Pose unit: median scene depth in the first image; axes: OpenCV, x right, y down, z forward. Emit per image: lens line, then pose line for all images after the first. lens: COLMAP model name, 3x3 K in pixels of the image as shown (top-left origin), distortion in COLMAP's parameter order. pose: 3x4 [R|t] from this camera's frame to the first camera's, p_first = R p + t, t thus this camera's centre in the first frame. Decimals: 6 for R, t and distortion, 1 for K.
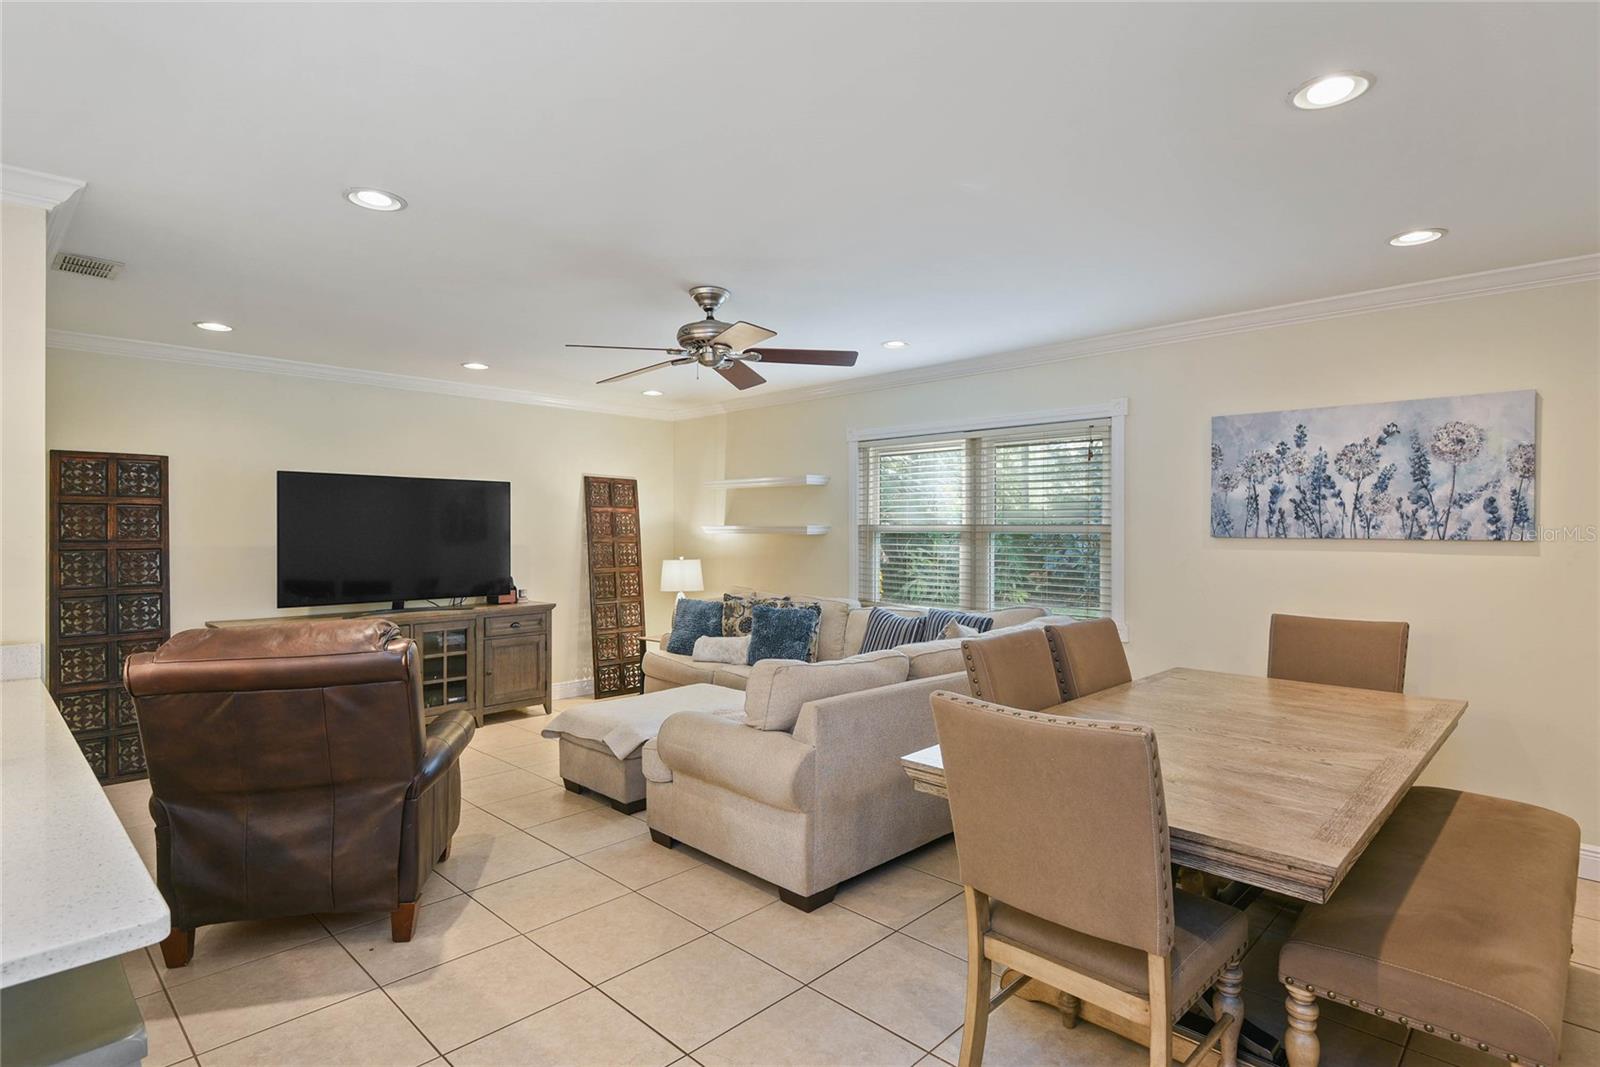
lens RADIAL K [[802.2, 0, 803.4], [0, 802.2, 529.5], [0, 0, 1]] dist [0.038886, -0.029635]
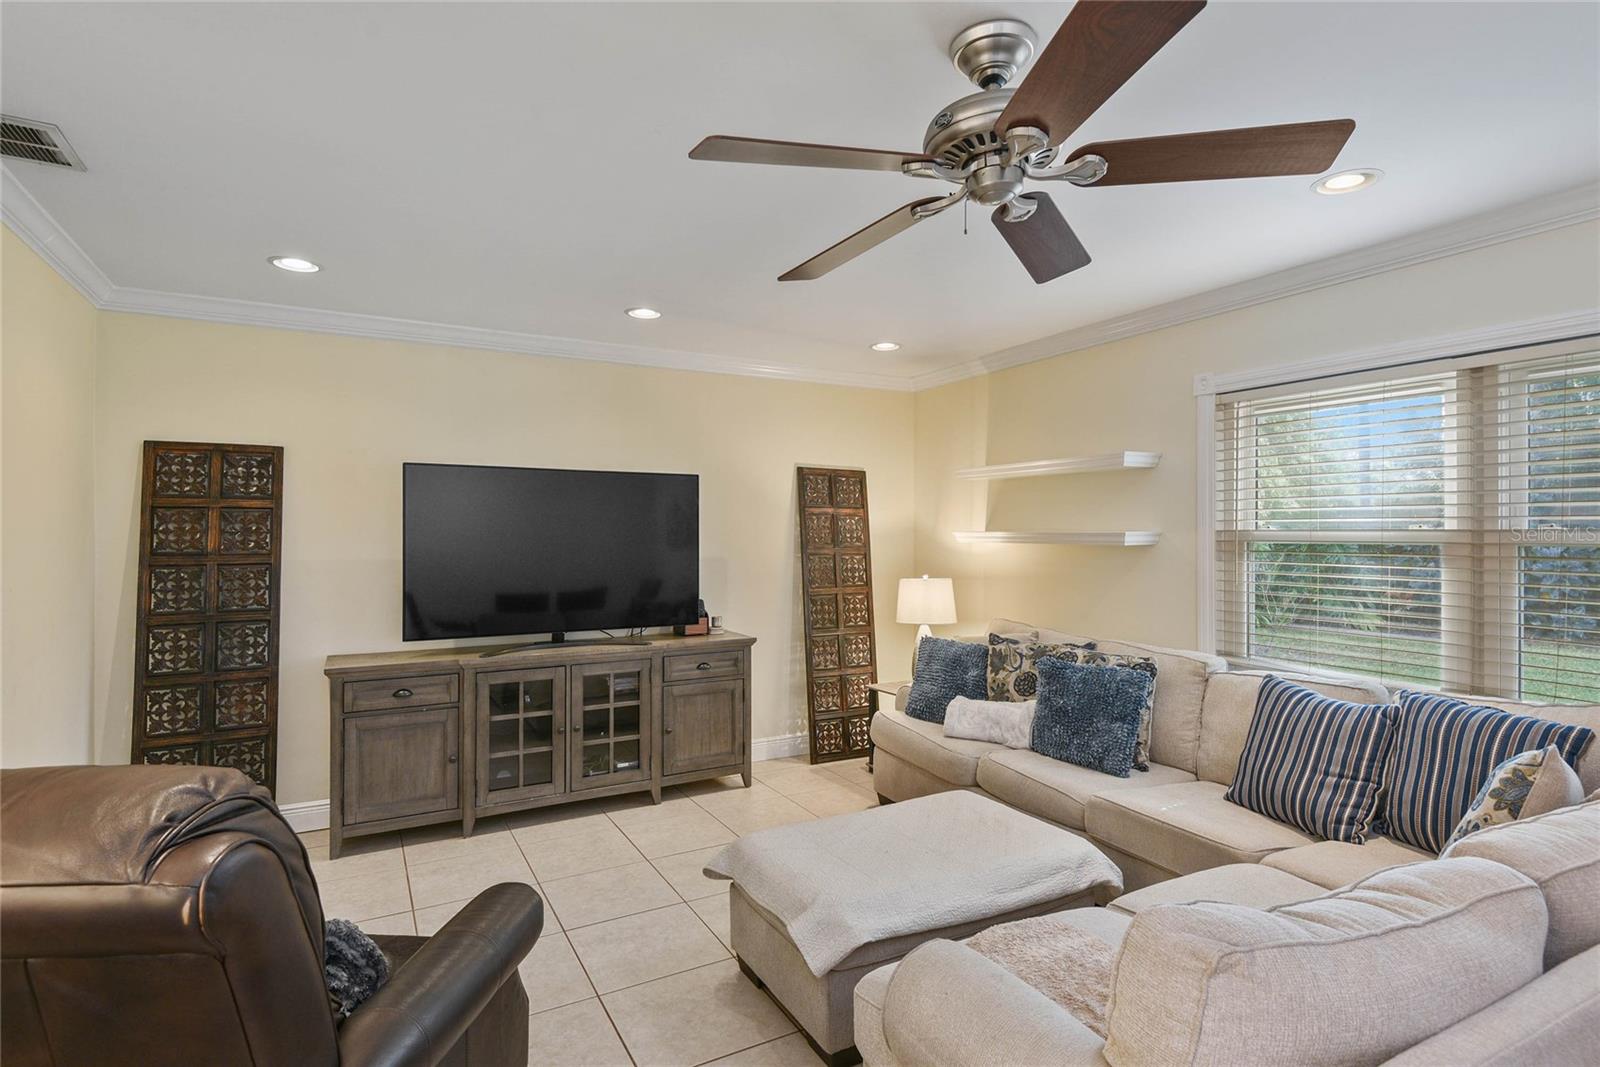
lens RADIAL K [[802.2, 0, 803.4], [0, 802.2, 529.5], [0, 0, 1]] dist [0.038886, -0.029635]
pose [[0.956301, -0.002969, -0.292368, -0.051729], [0.001520, 0.999985, -0.005185, -0.003669], [0.292379, 0.004514, 0.956292, 0.316915]]
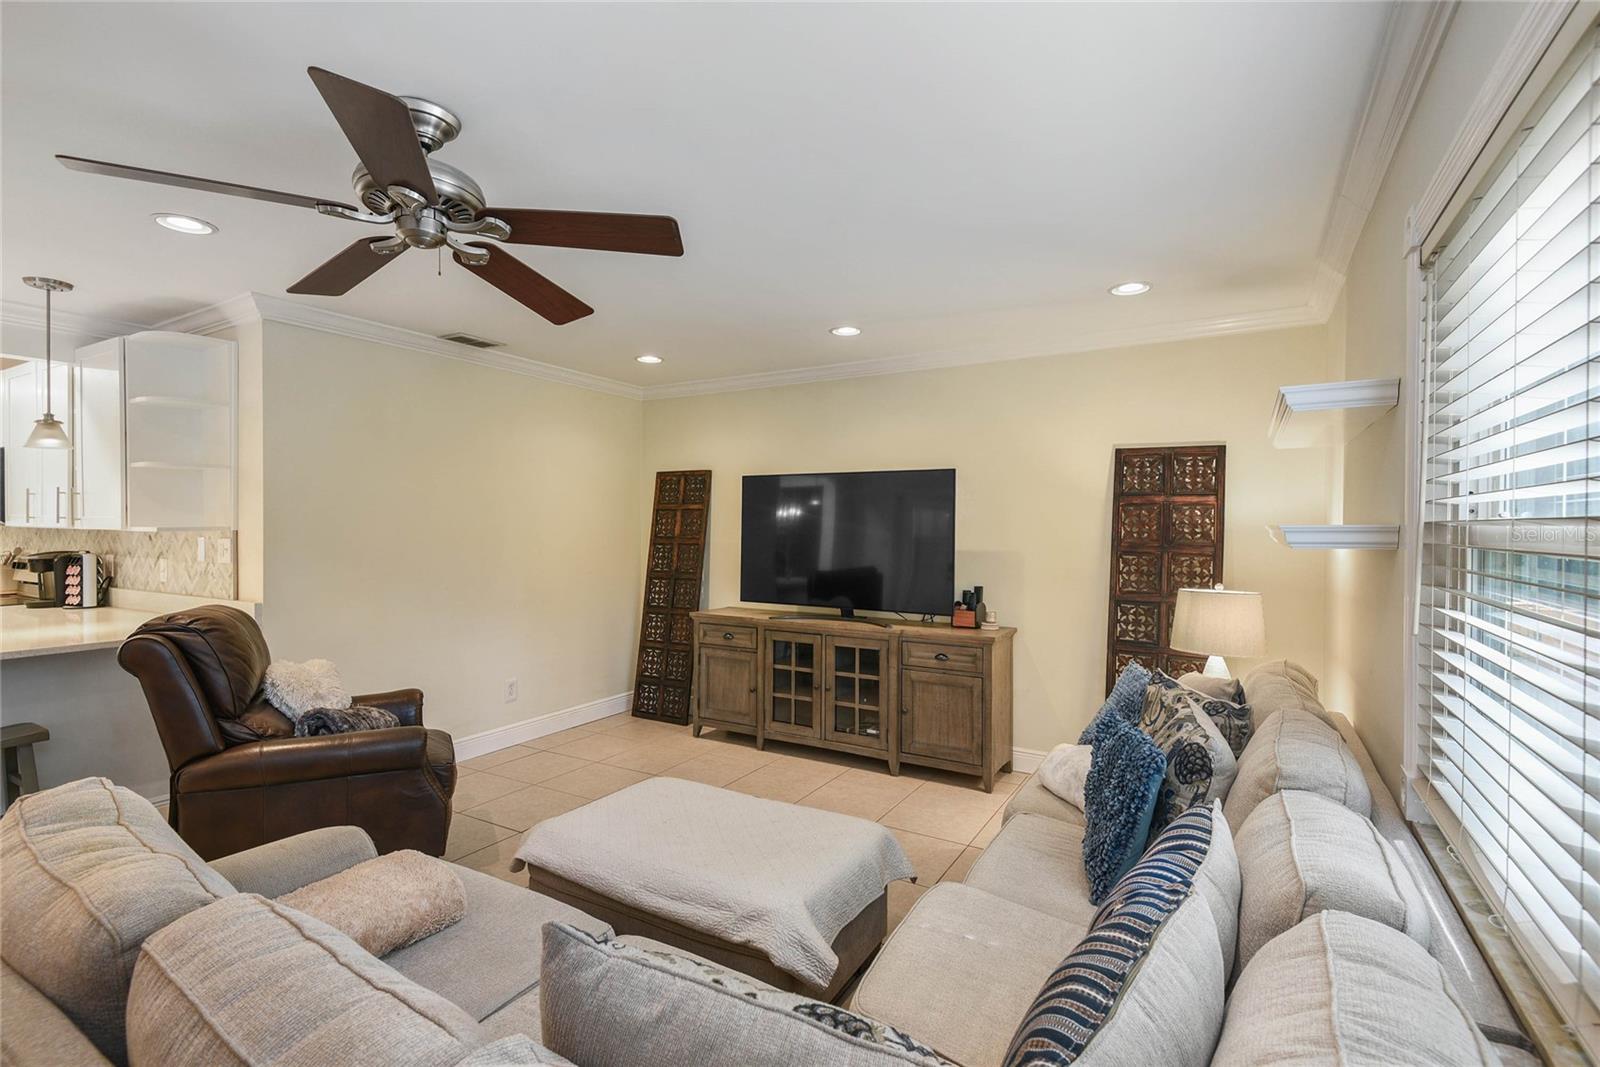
lens RADIAL K [[776.0, 0, 792.8], [0, 776.0, 525.9], [0, 0, 1]] dist [0.044892, 0.000001]
pose [[0.216189, 0.000840, -0.976351, 0.325628], [-0.004368, 0.999990, -0.000107, -0.003954], [0.976342, 0.004288, 0.216190, 0.704513]]
